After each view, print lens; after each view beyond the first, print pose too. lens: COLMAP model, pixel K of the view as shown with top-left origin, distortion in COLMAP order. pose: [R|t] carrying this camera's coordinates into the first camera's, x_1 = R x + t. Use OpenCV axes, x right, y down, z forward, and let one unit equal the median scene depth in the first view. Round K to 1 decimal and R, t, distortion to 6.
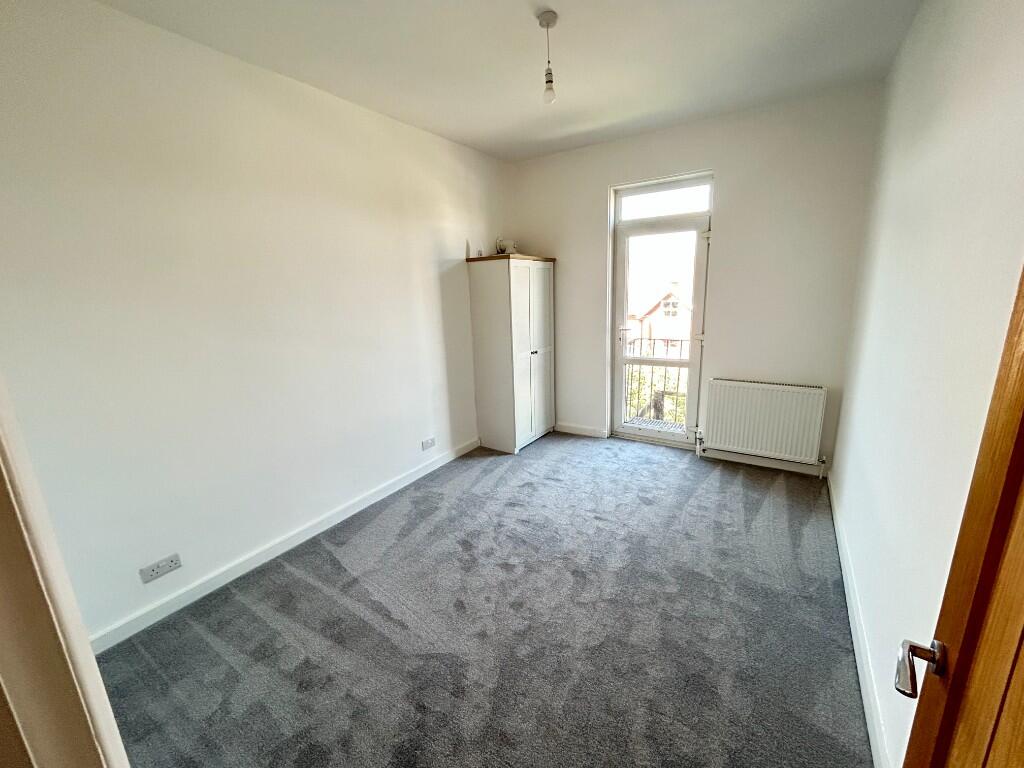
lens RADIAL K [[413.2, 0, 512.0], [0, 413.2, 384.0], [0, 0, 1]] dist [0.000566, -0.000301]
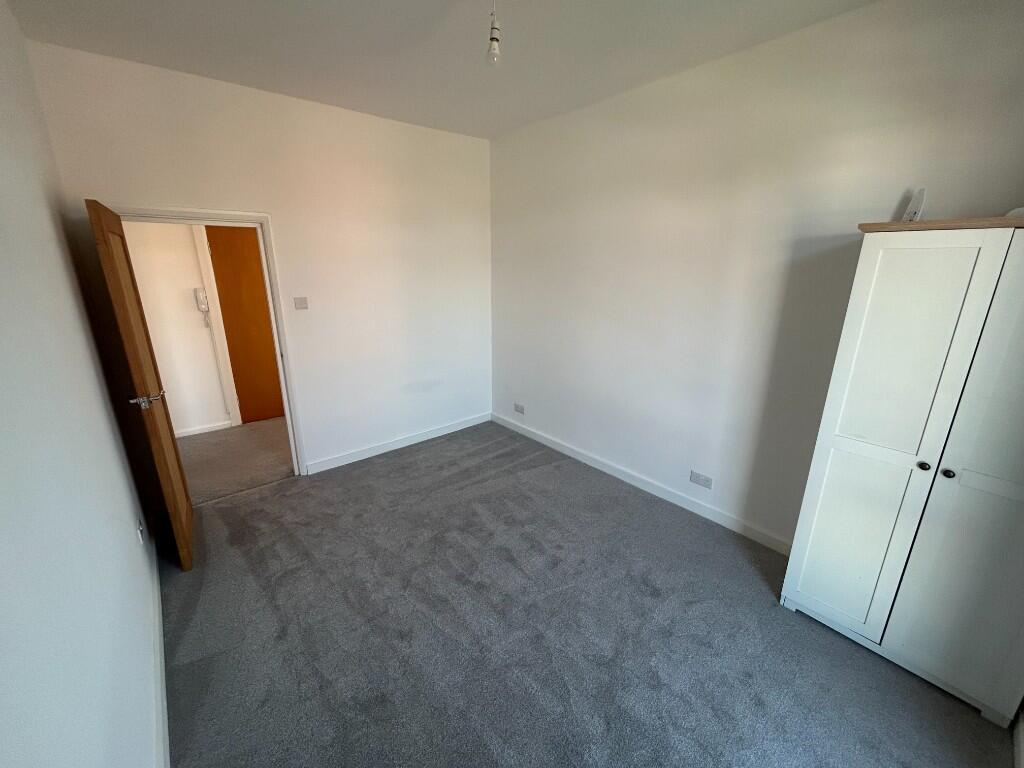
lens RADIAL K [[413.2, 0, 512.0], [0, 413.2, 384.0], [0, 0, 1]] dist [0.000566, -0.000301]
pose [[-0.279283, 0.300934, -0.911833, 0.849454], [-0.221300, 0.903882, 0.366091, -0.345409], [0.934359, 0.304032, -0.185842, 1.147499]]
